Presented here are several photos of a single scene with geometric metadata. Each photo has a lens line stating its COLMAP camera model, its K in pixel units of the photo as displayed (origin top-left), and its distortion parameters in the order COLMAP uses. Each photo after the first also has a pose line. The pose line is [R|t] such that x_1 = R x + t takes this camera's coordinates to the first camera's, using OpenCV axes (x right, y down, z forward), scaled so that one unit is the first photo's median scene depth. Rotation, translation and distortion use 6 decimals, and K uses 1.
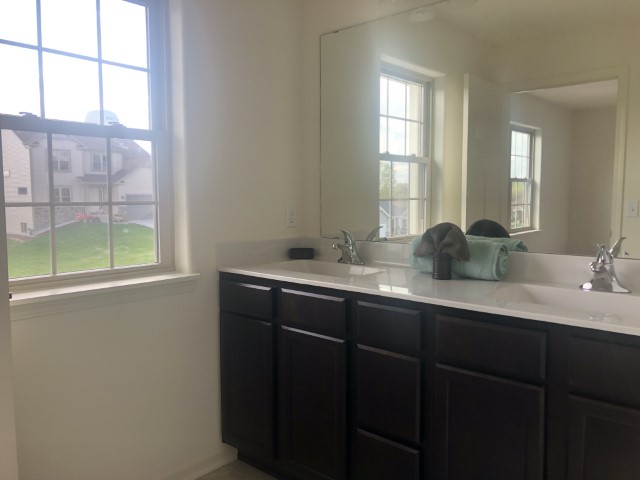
lens RADIAL K [[520.3, 0, 320.0], [0, 520.3, 240.0], [0, 0, 1]] dist [0.041246, -0.003852]
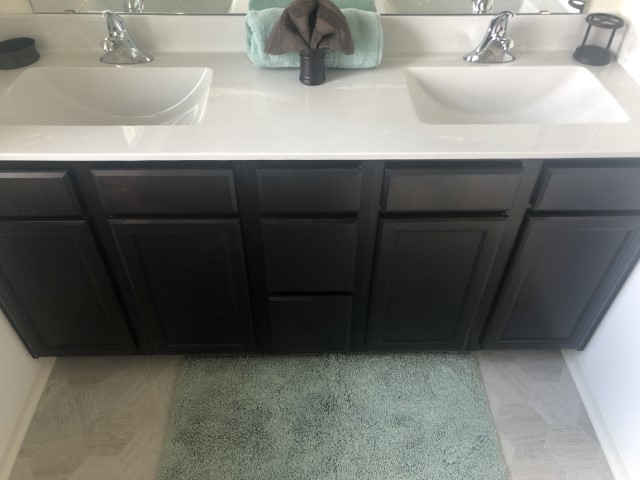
lens RADIAL K [[520.3, 0, 320.0], [0, 520.3, 240.0], [0, 0, 1]] dist [0.041246, -0.003852]
pose [[0.728766, -0.469944, 0.498049, -0.220248], [0.043073, 0.757350, 0.651587, -0.226540], [-0.683407, -0.453402, 0.572173, 0.475195]]
